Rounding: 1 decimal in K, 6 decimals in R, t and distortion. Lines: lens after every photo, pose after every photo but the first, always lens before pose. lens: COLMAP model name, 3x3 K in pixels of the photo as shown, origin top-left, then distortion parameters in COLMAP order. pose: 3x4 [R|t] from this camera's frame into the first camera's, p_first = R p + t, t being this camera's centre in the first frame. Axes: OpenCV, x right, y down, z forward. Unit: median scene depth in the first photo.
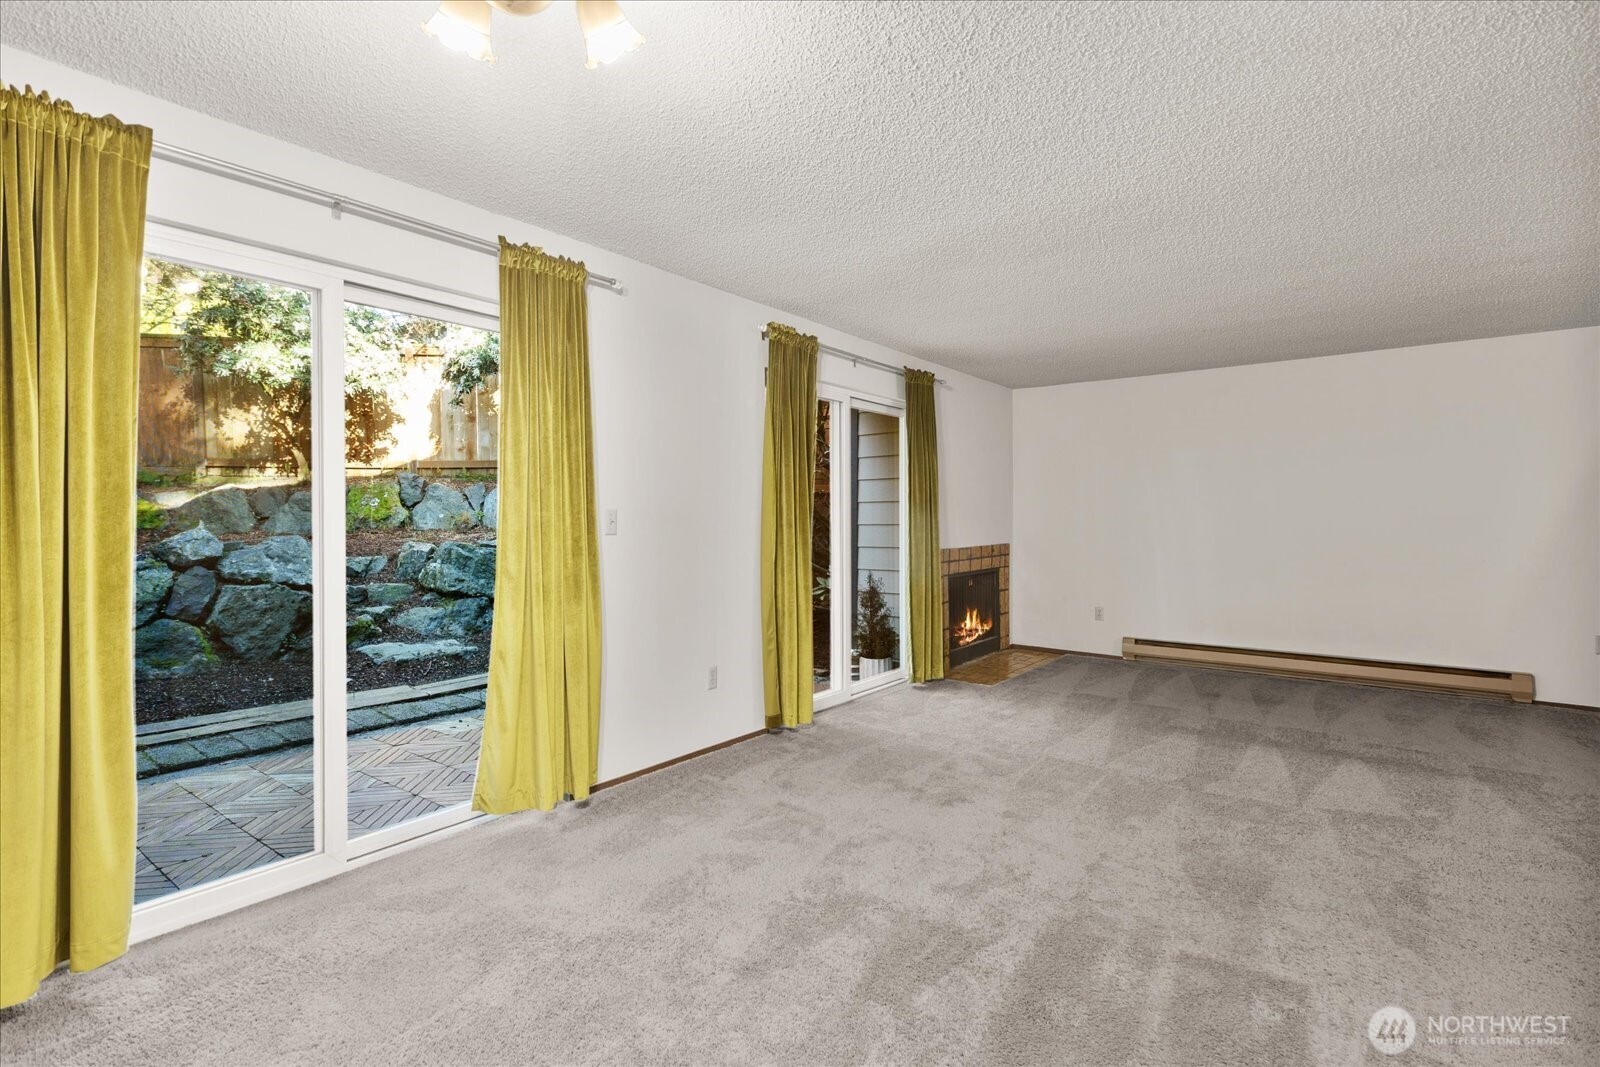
lens RADIAL K [[751.0, 0, 798.6], [0, 751.0, 517.5], [0, 0, 1]] dist [0.005526, 0.000340]
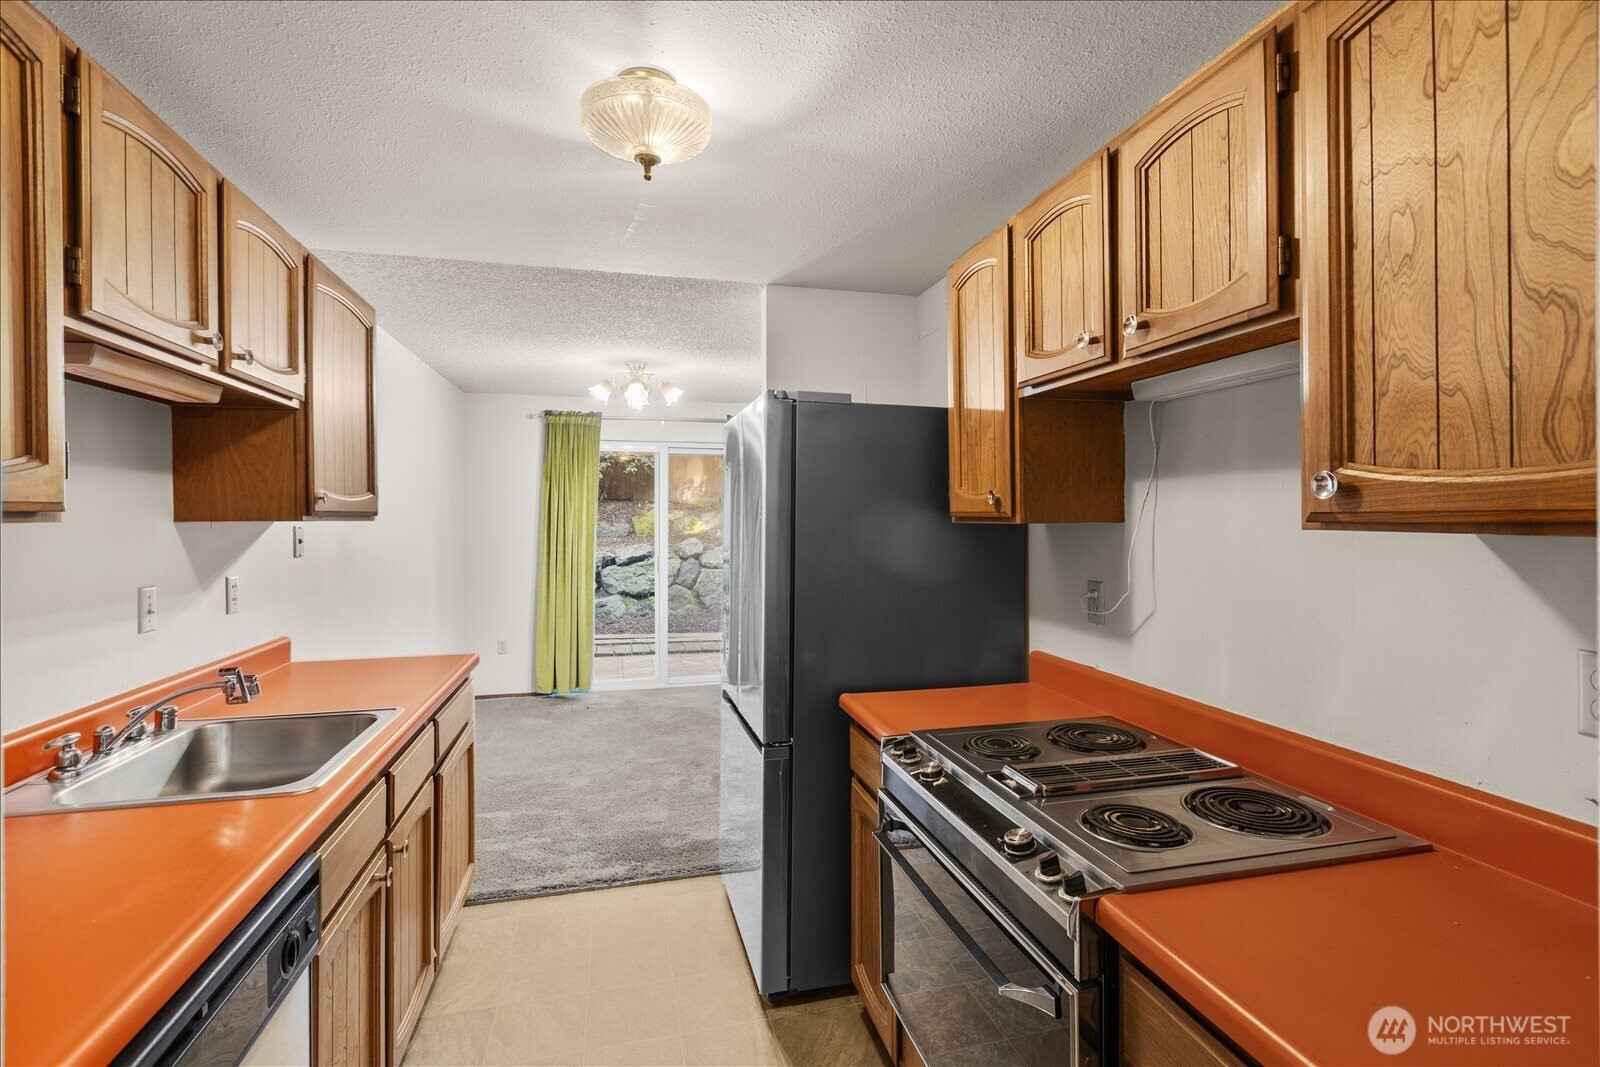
lens RADIAL K [[744.8, 0, 803.5], [0, 744.8, 514.1], [0, 0, 1]] dist [0.004262, -0.000075]
pose [[0.786178, -0.000439, -0.618000, 0.542329], [-0.000475, 0.999999, -0.001314, -0.040467], [0.618000, 0.001327, 0.786177, -0.271776]]
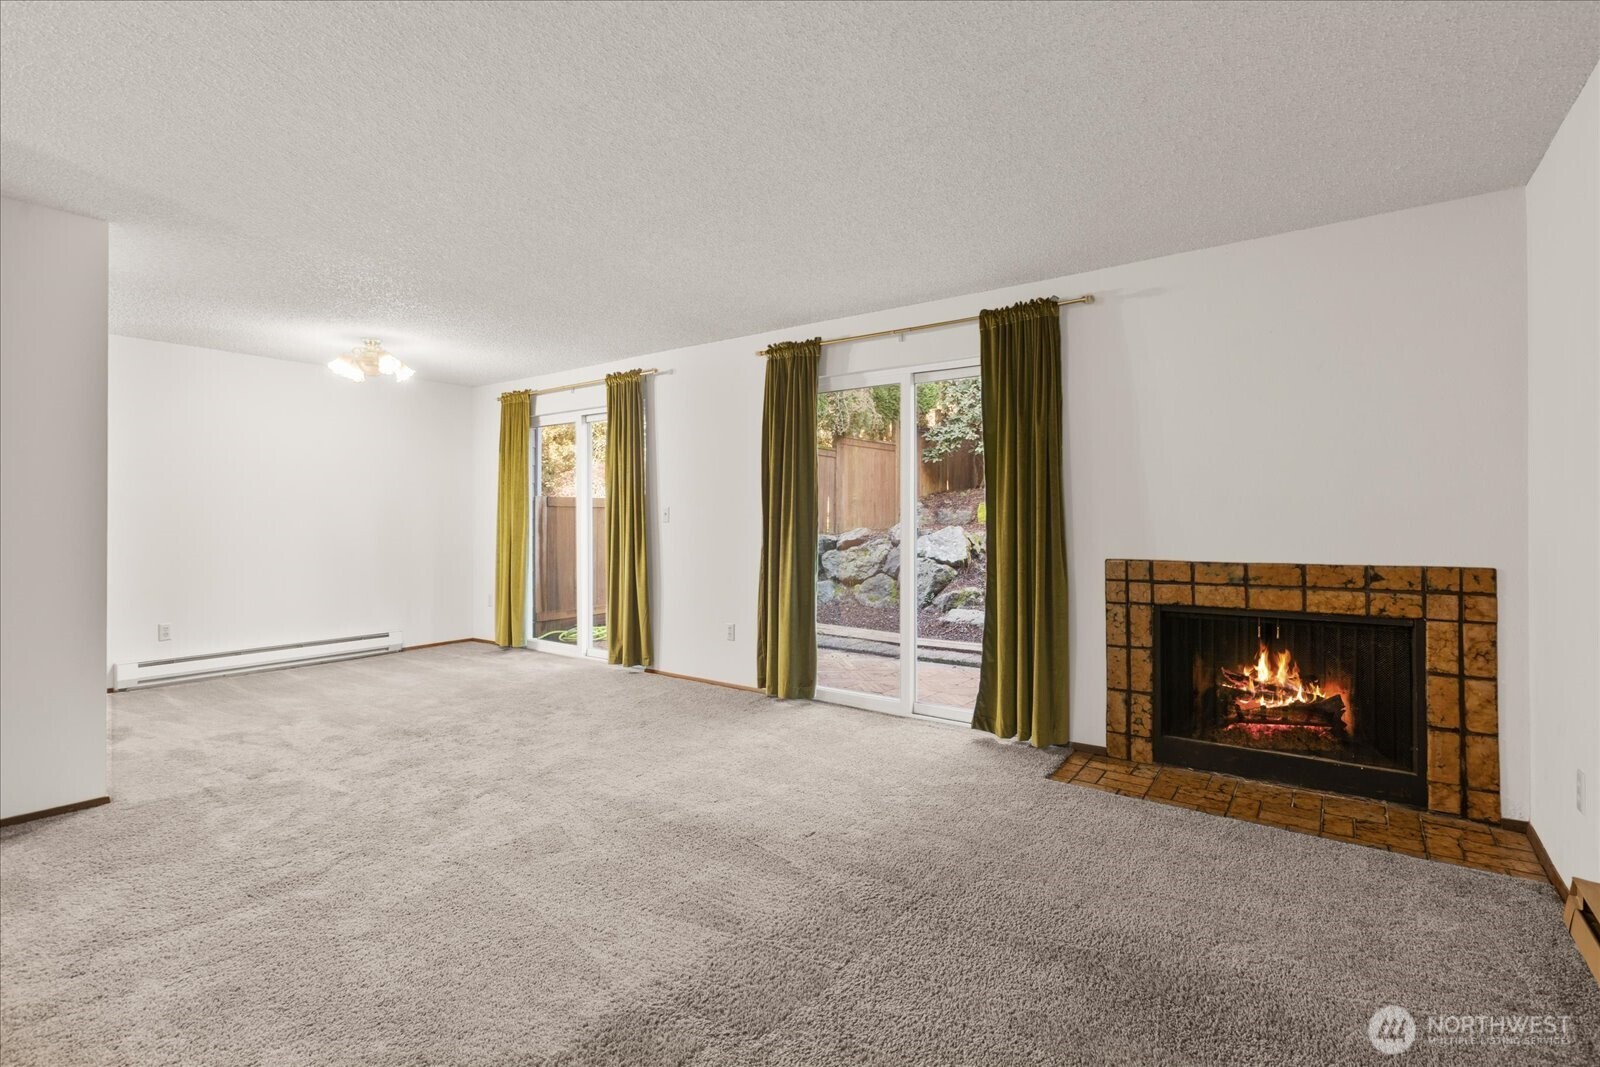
lens RADIAL K [[769.0, 0, 801.4], [0, 769.0, 513.9], [0, 0, 1]] dist [-0.000999, 0.000299]
pose [[0.014645, -0.004940, -0.999881, 0.823880], [-0.000013, 0.999988, -0.004941, 0.007714], [0.999893, 0.000086, 0.014645, 0.726783]]
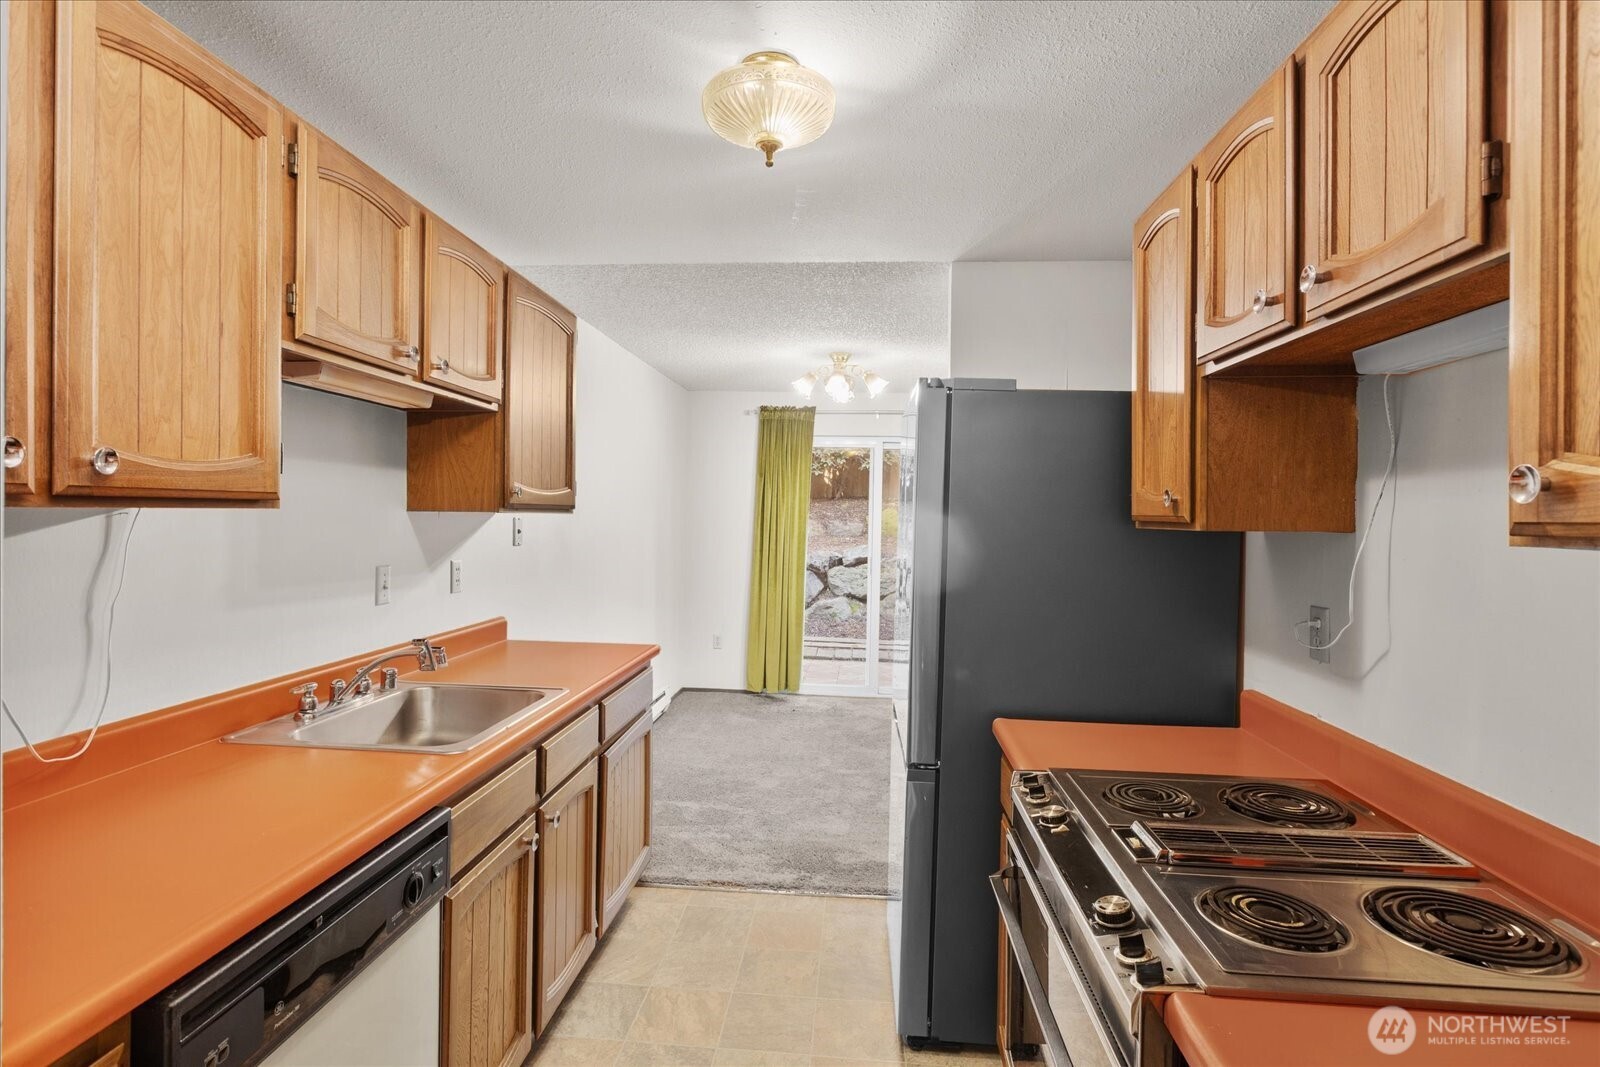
lens RADIAL K [[801.5, 0, 794.4], [0, 801.5, 515.0], [0, 0, 1]] dist [-0.003256, -0.000737]
pose [[0.538182, 0.012956, -0.842729, 0.576430], [-0.019389, 0.999808, 0.002989, -0.040430], [0.842605, 0.014732, 0.538330, -0.234776]]
